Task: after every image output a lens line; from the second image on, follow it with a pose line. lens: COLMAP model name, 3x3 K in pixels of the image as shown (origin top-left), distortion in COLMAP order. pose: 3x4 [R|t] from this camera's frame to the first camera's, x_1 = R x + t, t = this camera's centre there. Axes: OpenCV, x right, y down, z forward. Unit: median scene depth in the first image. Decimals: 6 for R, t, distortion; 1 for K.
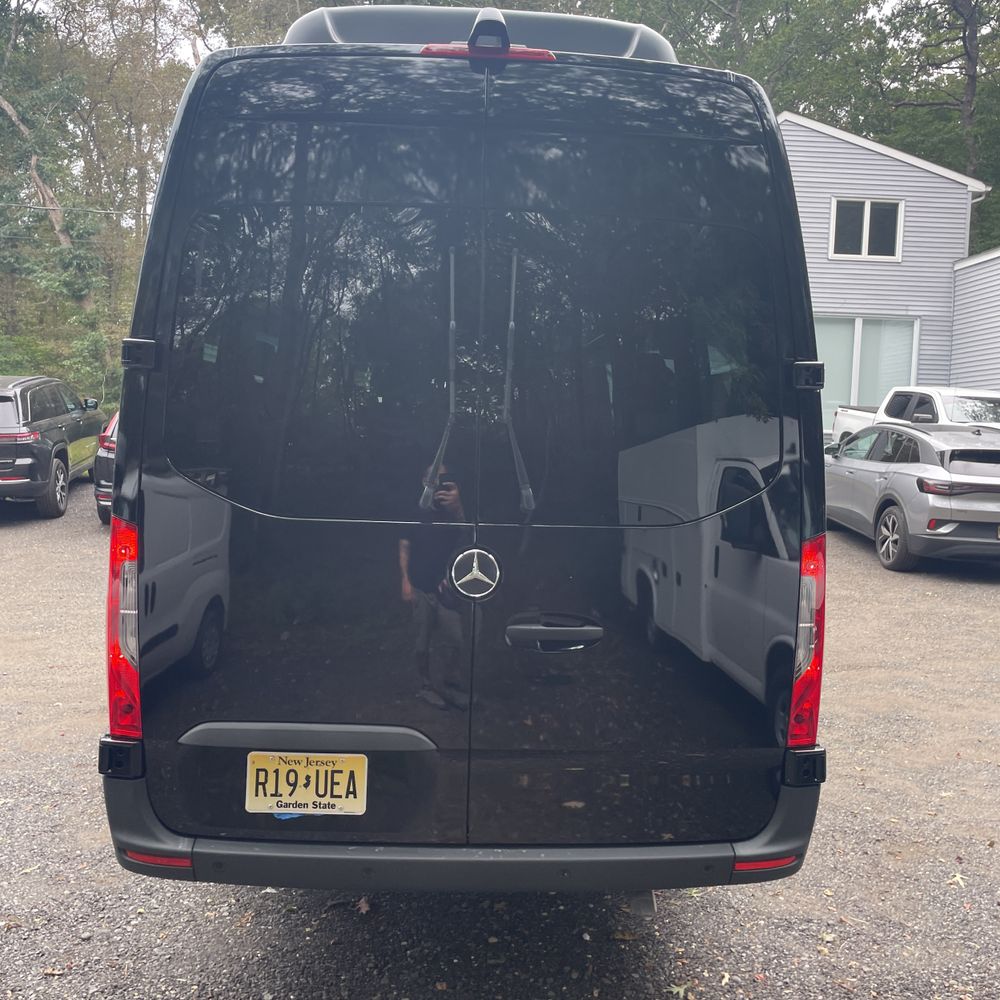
lens RADIAL K [[1029.1, 0, 487.3], [0, 1029.1, 509.7], [0, 0, 1]] dist [0.103430, -0.143752]
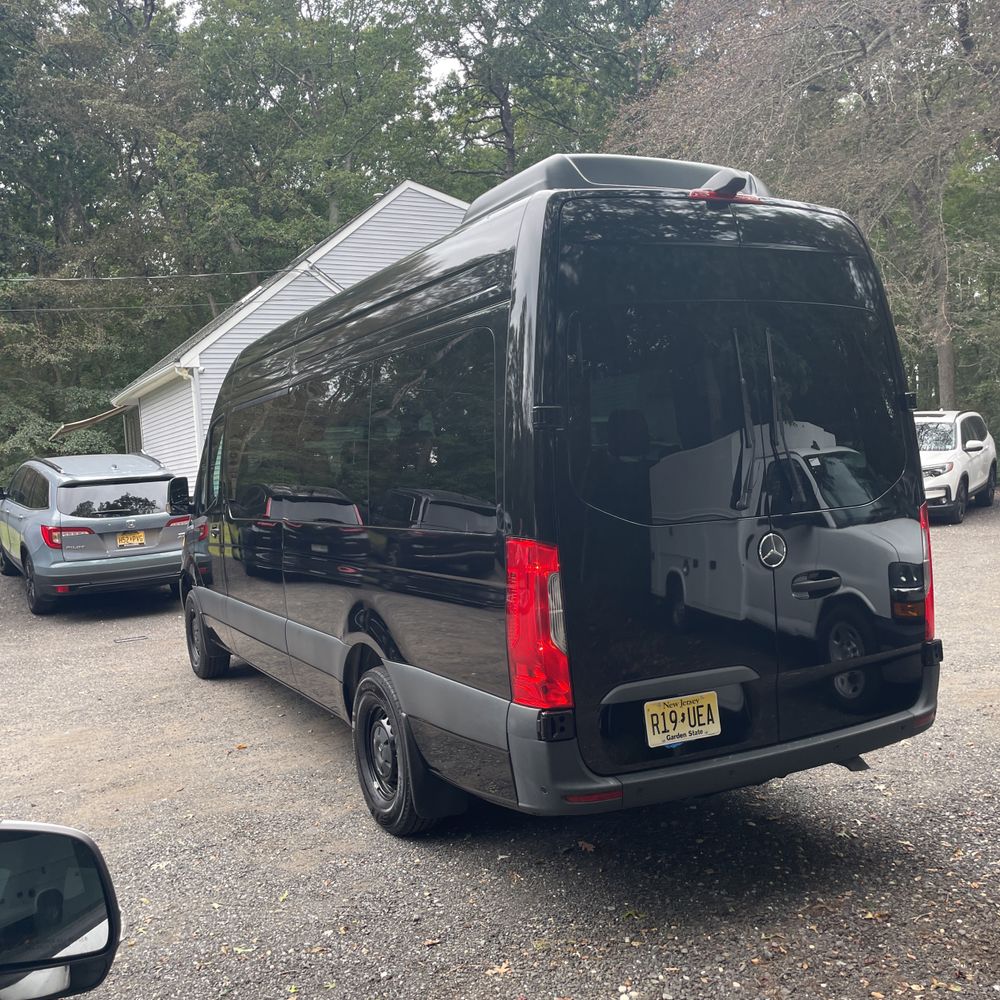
lens RADIAL K [[1029.1, 0, 487.3], [0, 1029.1, 509.7], [0, 0, 1]] dist [0.103430, -0.143752]
pose [[0.905668, -0.107028, 0.410257, -0.785952], [0.125290, 0.991960, -0.017803, -0.013298], [-0.405054, 0.067525, 0.911796, -0.127316]]
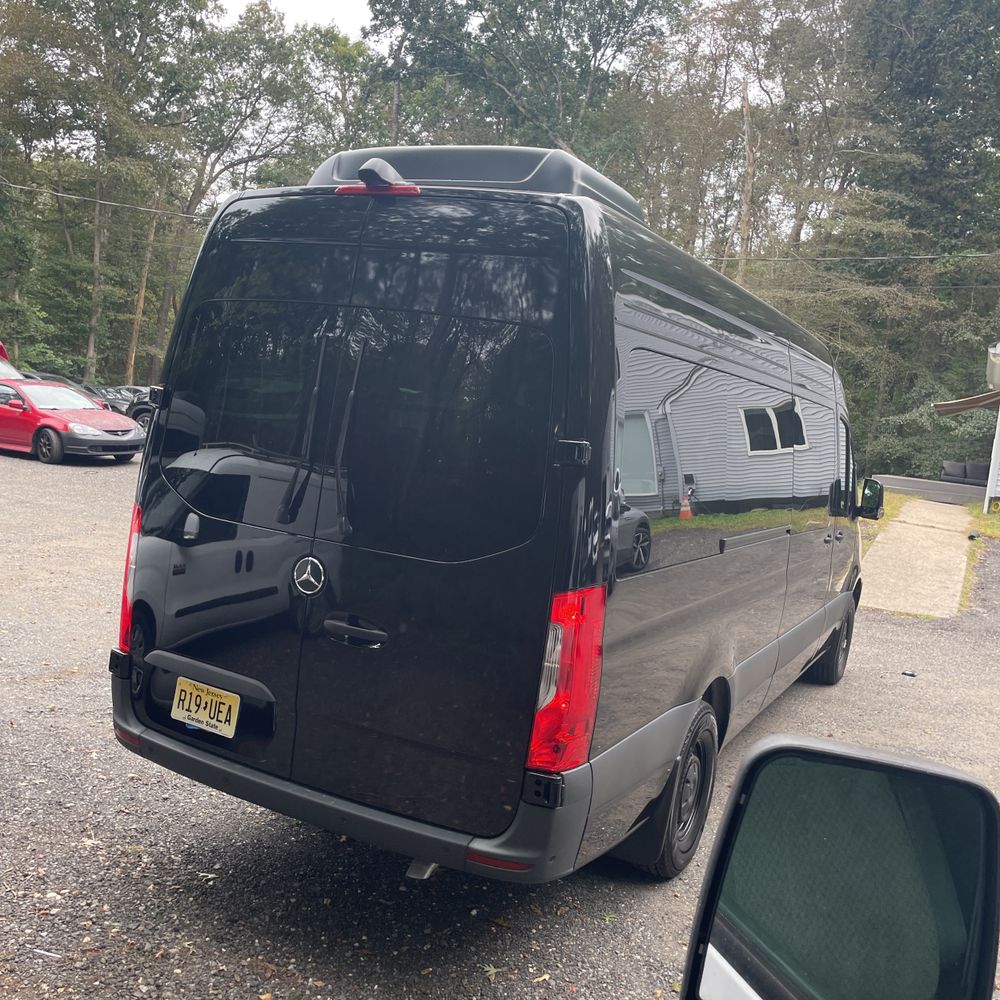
lens RADIAL K [[1031.1, 0, 500.0], [0, 1031.1, 500.0], [0, 0, 1]] dist [0.104539, -0.006864]
pose [[0.855544, 0.116019, -0.504563, 0.712507], [-0.133150, 0.991094, 0.002120, -0.058496], [0.500315, 0.065368, 0.863372, -0.030438]]
